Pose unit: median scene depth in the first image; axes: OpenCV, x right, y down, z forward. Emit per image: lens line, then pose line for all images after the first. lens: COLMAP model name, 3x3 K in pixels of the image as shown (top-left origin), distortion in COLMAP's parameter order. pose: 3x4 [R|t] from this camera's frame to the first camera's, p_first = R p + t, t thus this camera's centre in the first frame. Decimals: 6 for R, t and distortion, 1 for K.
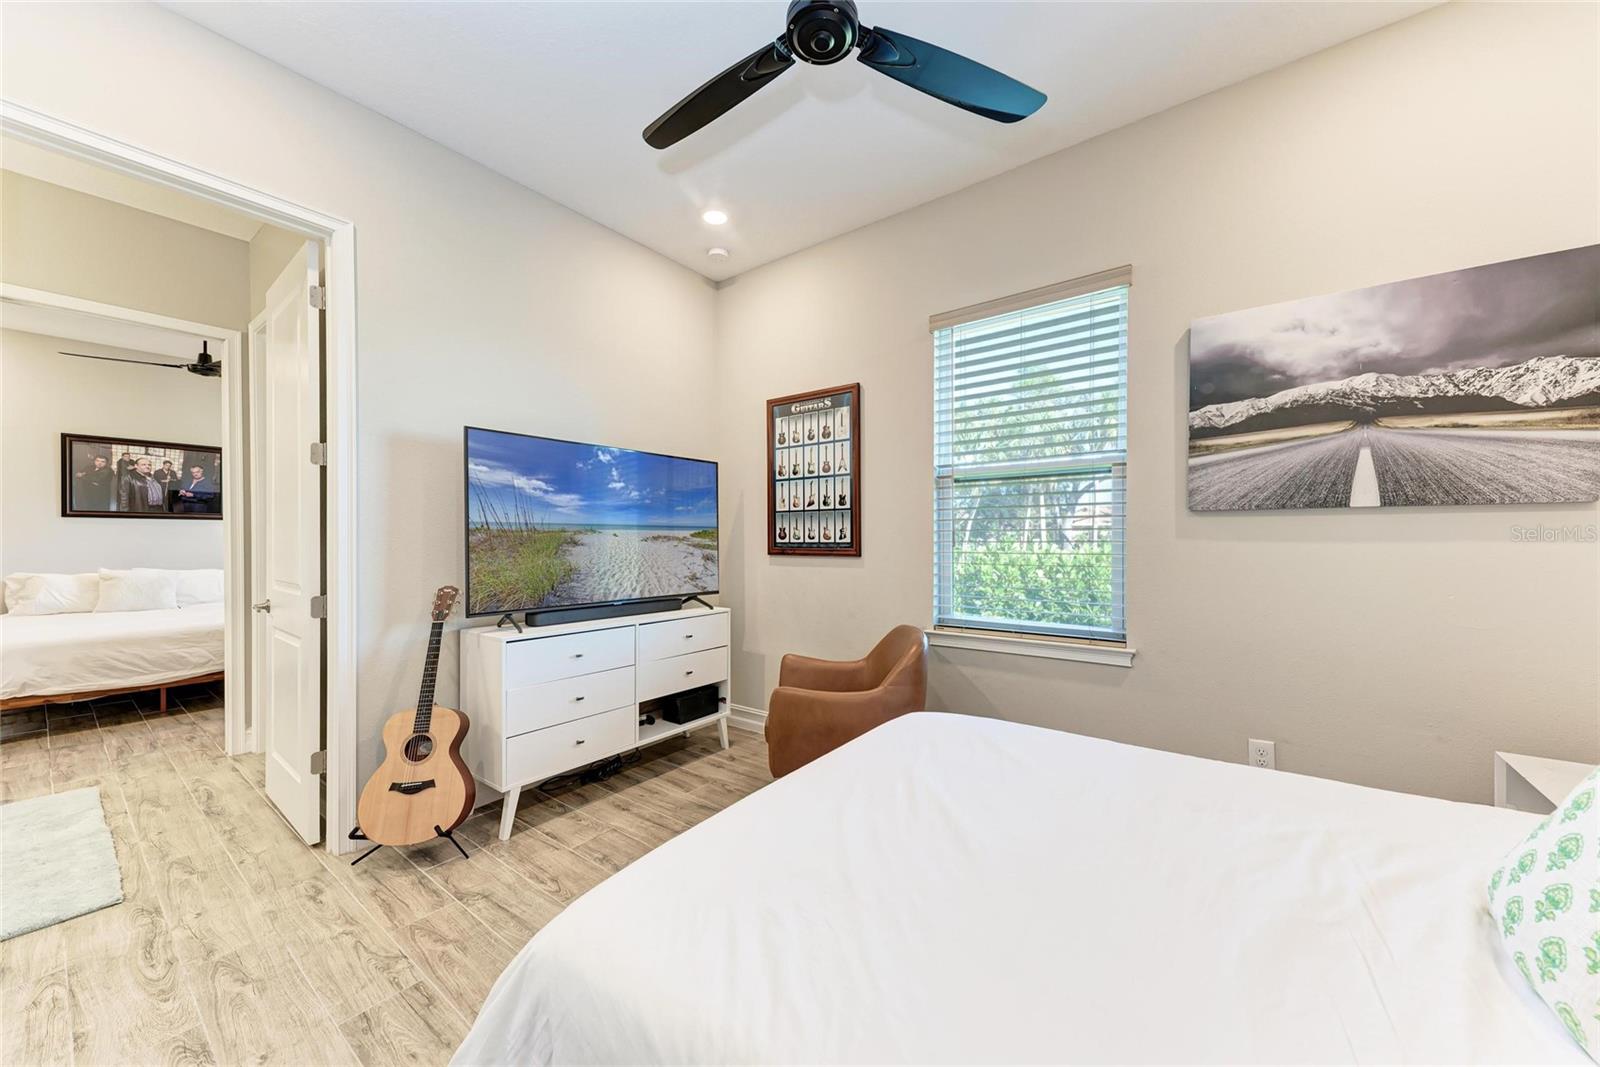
lens RADIAL K [[568.9, 0, 806.8], [0, 568.9, 542.5], [0, 0, 1]] dist [0.018642, -0.007444]
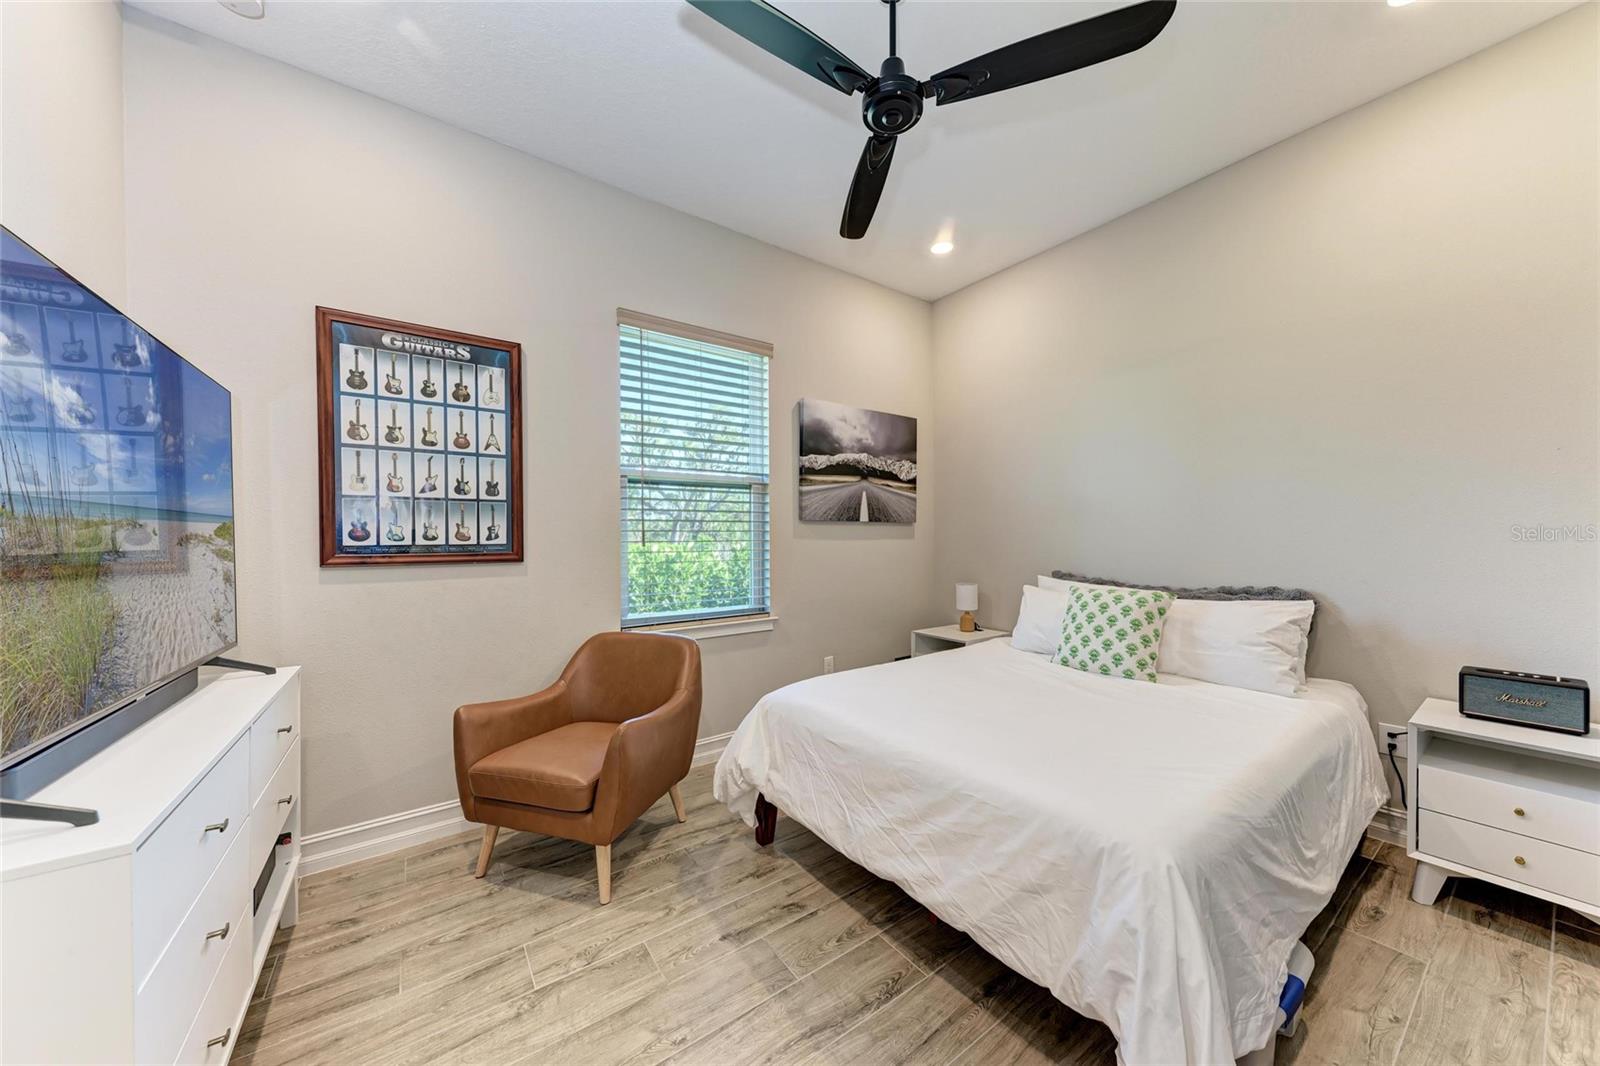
lens RADIAL K [[547.7, 0, 808.2], [0, 547.7, 539.9], [0, 0, 1]] dist [0.001424, 0.000136]
pose [[0.300026, 0.000293, 0.953931, -0.509850], [0.013424, 0.999900, -0.004529, 0.002727], [-0.953837, 0.014165, 0.299991, 0.380396]]
